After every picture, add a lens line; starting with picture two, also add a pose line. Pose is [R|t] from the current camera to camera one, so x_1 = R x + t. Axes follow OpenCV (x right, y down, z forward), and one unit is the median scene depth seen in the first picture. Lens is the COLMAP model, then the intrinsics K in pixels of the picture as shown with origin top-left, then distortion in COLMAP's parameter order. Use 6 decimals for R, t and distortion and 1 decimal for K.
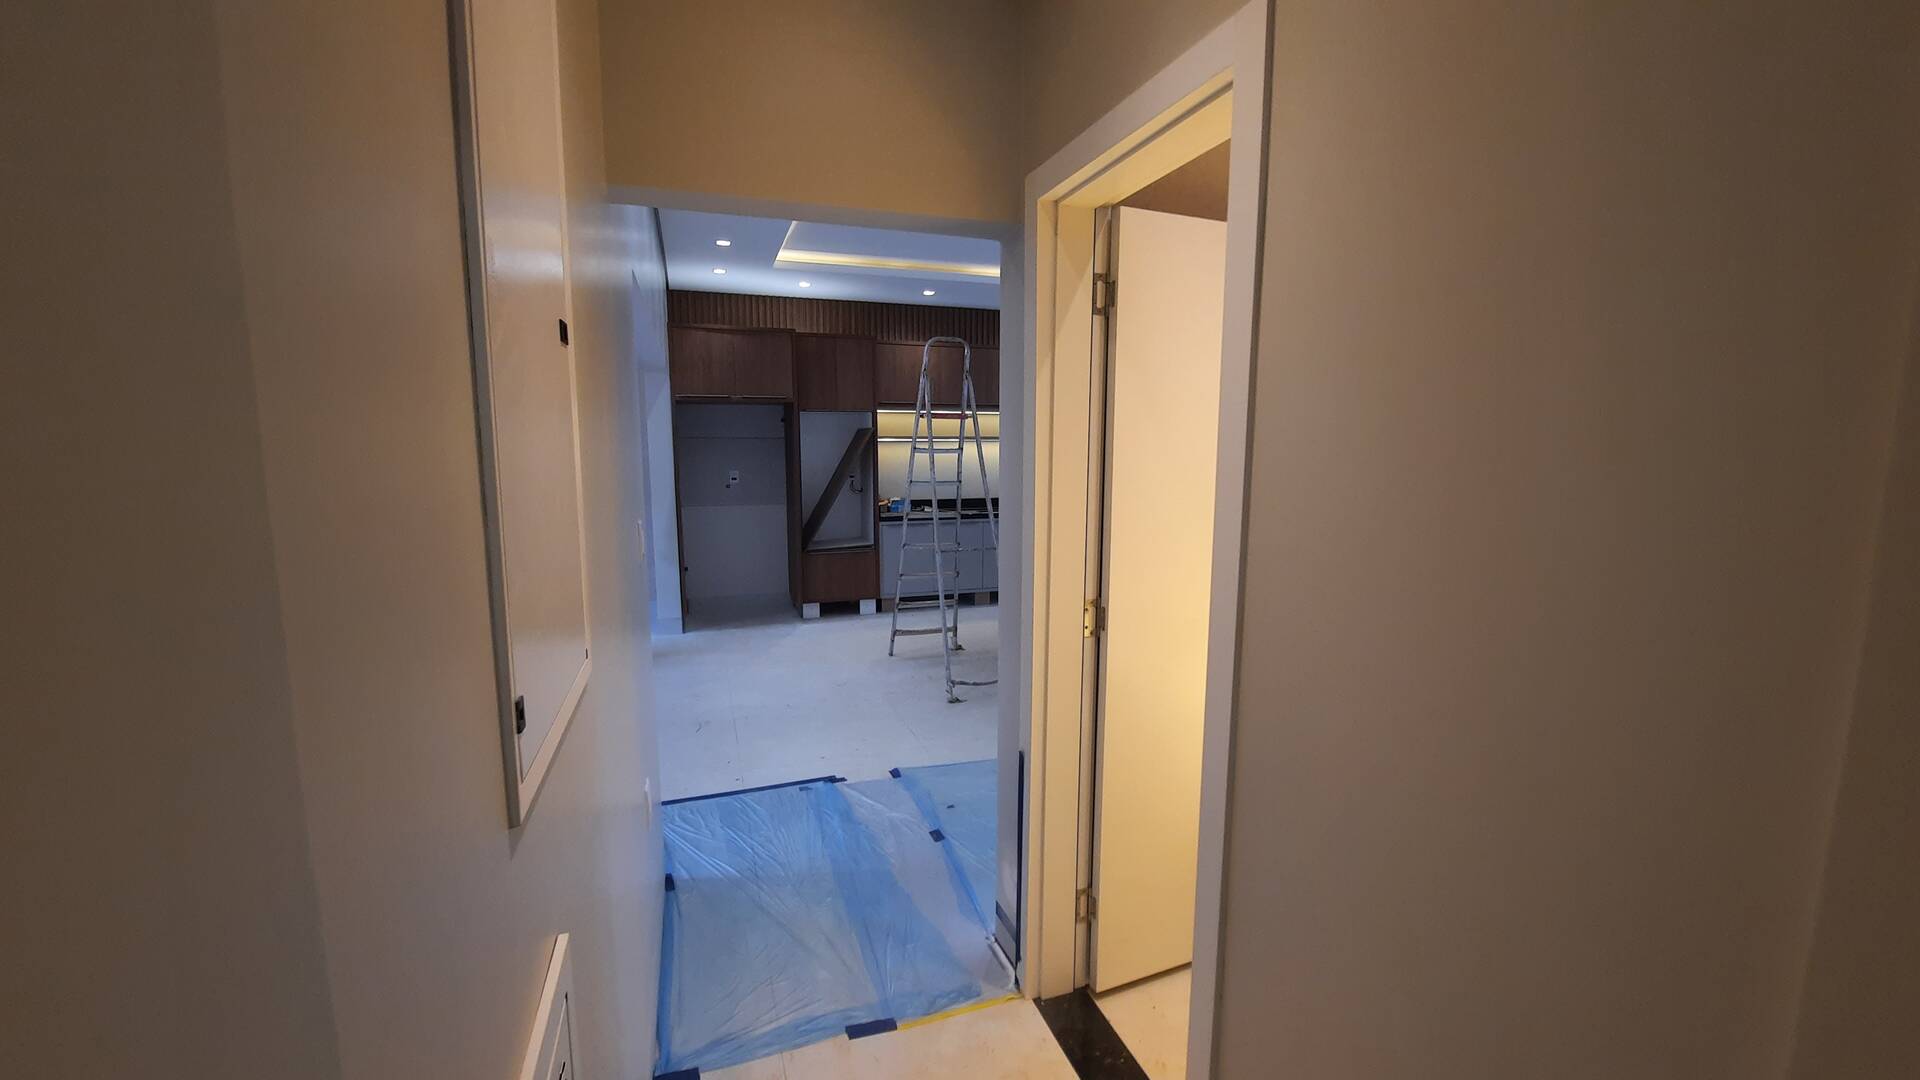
lens RADIAL K [[762.1, 0, 968.8], [0, 762.1, 543.1], [0, 0, 1]] dist [-0.017569, -0.000139]
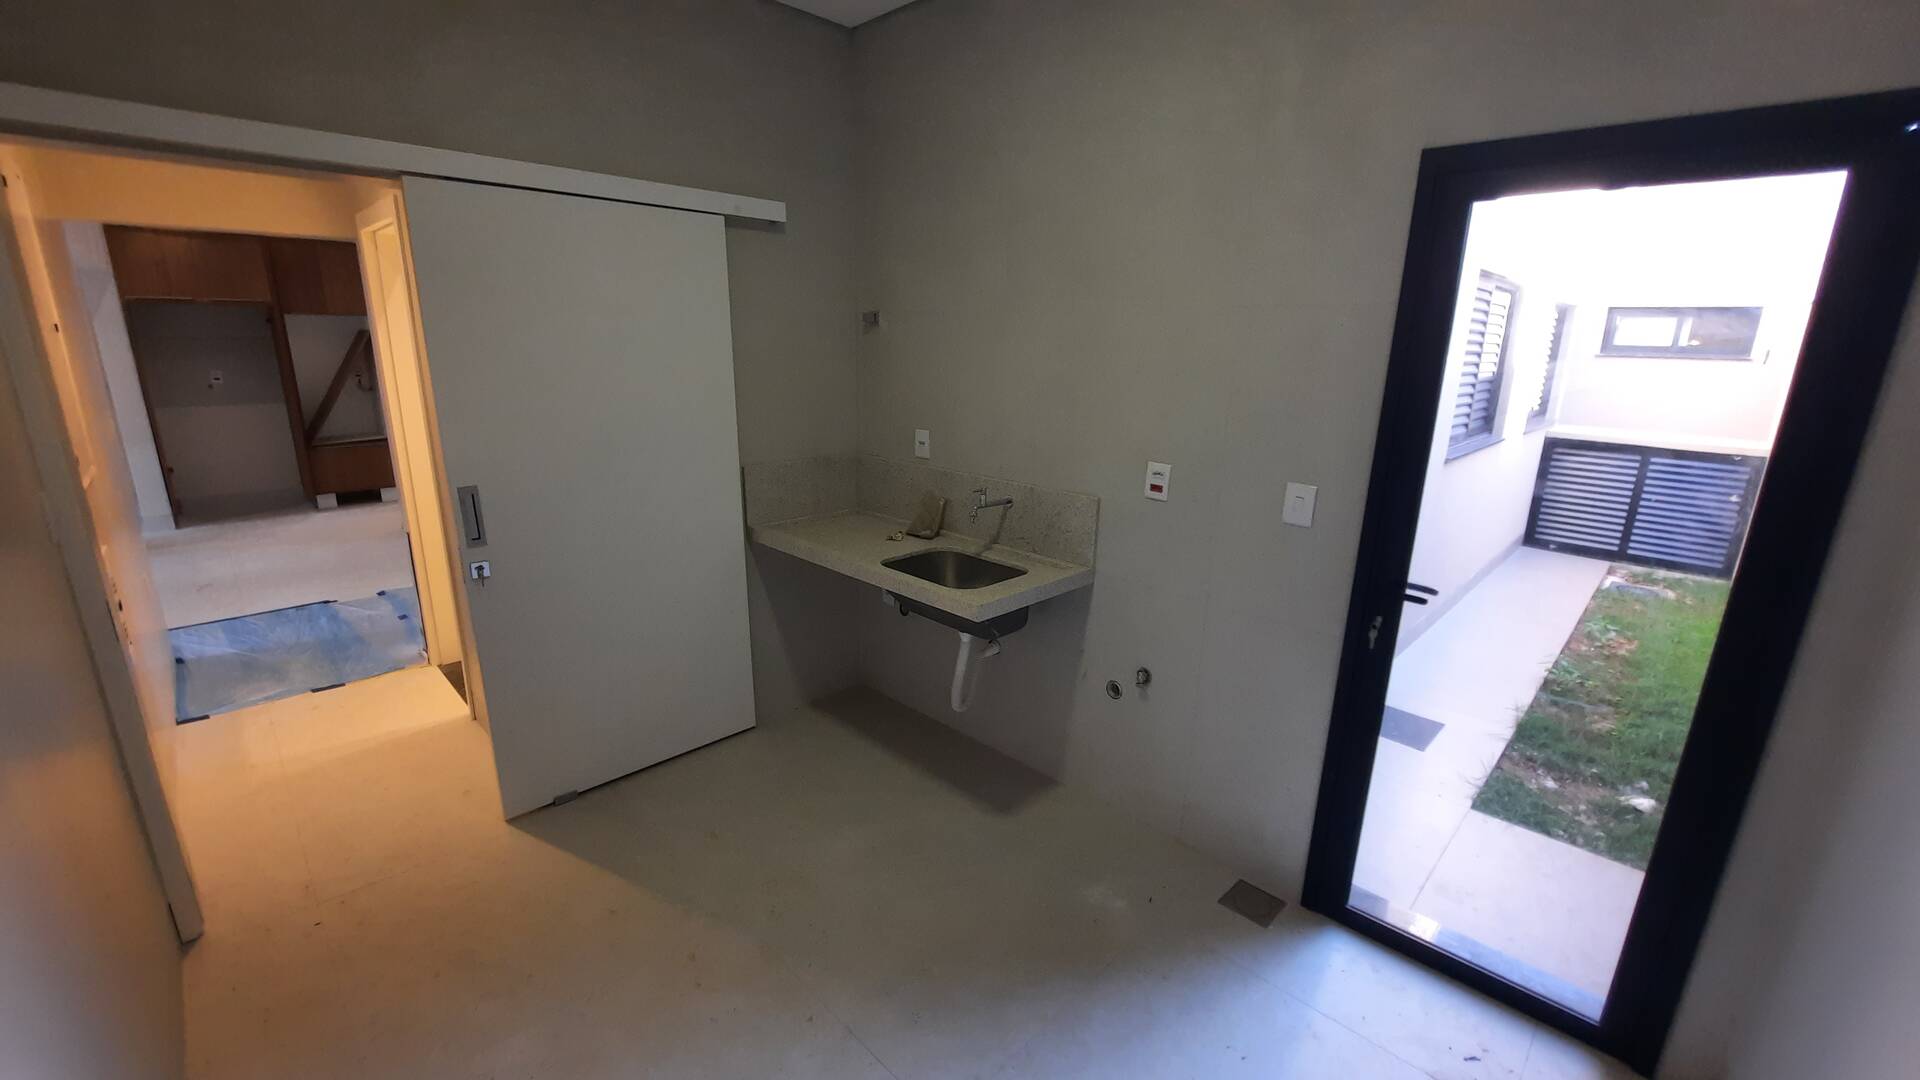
lens RADIAL K [[762.1, 0, 952.8], [0, 762.1, 539.0], [0, 0, 1]] dist [-0.017569, -0.000139]
pose [[0.902991, -0.095683, 0.418869, 0.160751], [0.038648, 0.989024, 0.142609, 0.025757], [-0.427917, -0.112586, 0.896778, -0.392127]]
